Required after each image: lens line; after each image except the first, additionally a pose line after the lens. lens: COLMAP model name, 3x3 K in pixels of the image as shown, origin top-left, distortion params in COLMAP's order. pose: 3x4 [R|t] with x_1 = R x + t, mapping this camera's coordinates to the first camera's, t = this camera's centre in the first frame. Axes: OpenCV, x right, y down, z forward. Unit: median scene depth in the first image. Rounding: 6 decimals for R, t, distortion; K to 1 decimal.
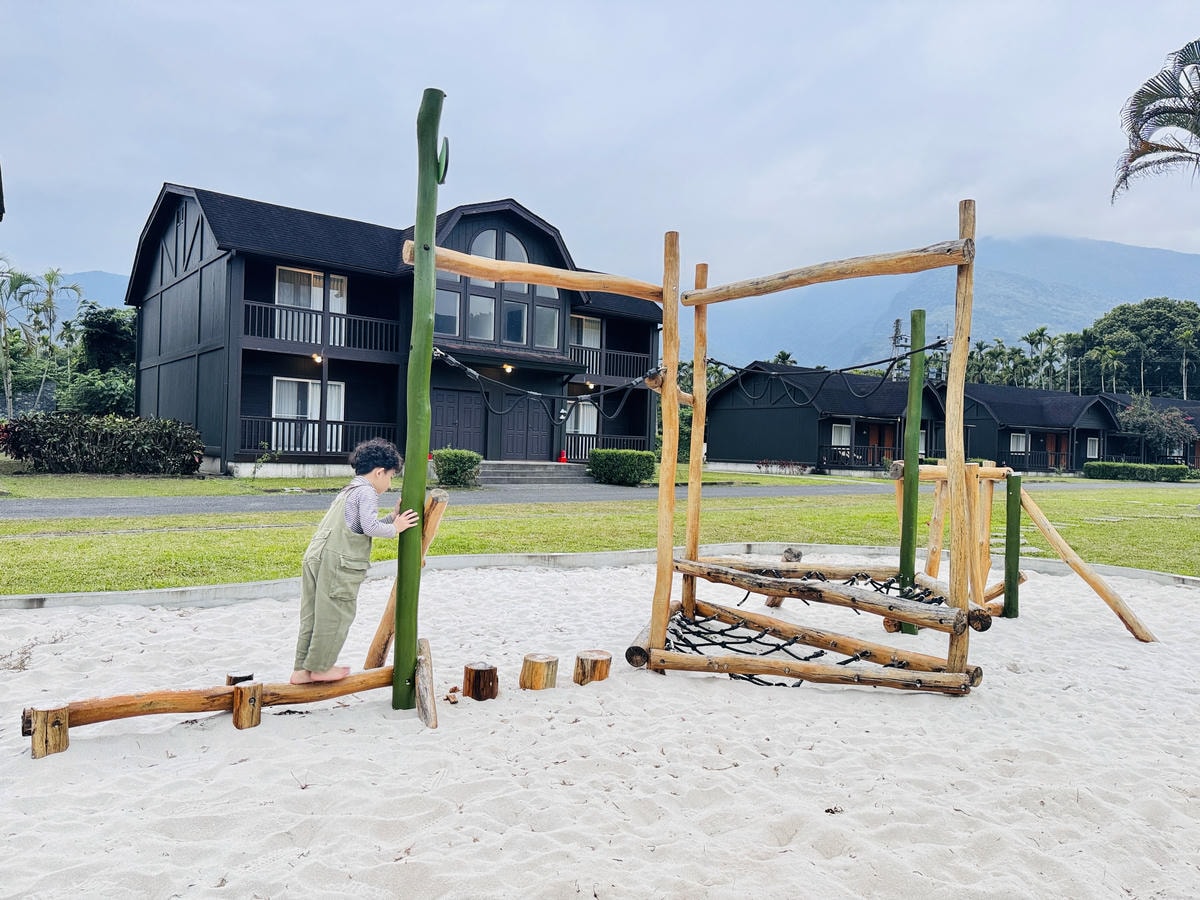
lens RADIAL K [[861.3, 0, 588.5], [0, 861.3, 455.4], [0, 0, 1]] dist [0.043741, -0.057094]
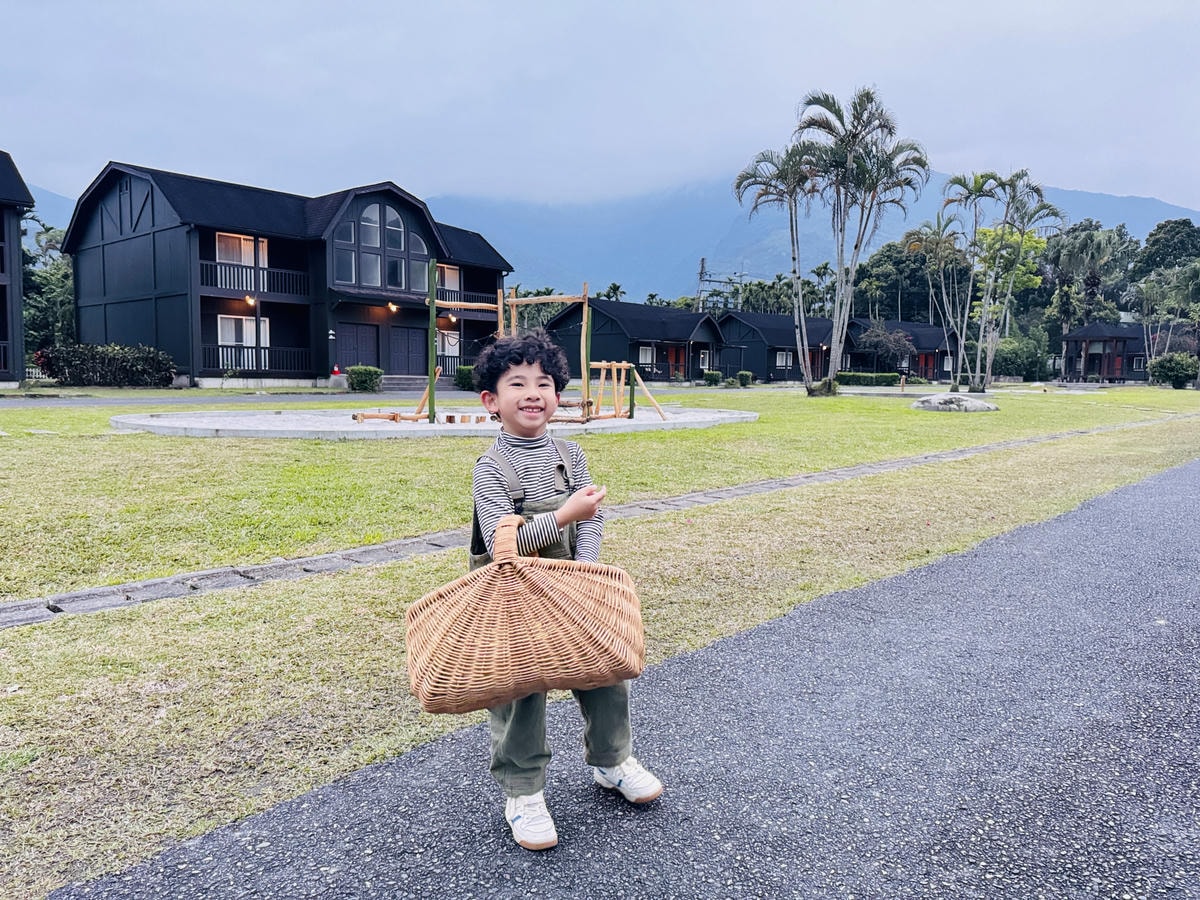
lens RADIAL K [[861.3, 0, 605.0], [0, 861.3, 457.2], [0, 0, 1]] dist [0.043741, -0.057094]
pose [[0.981848, -0.035281, 0.186359, -0.027222], [0.018293, 0.995581, 0.092103, 0.016015], [-0.188785, -0.087022, 0.978155, -0.432419]]
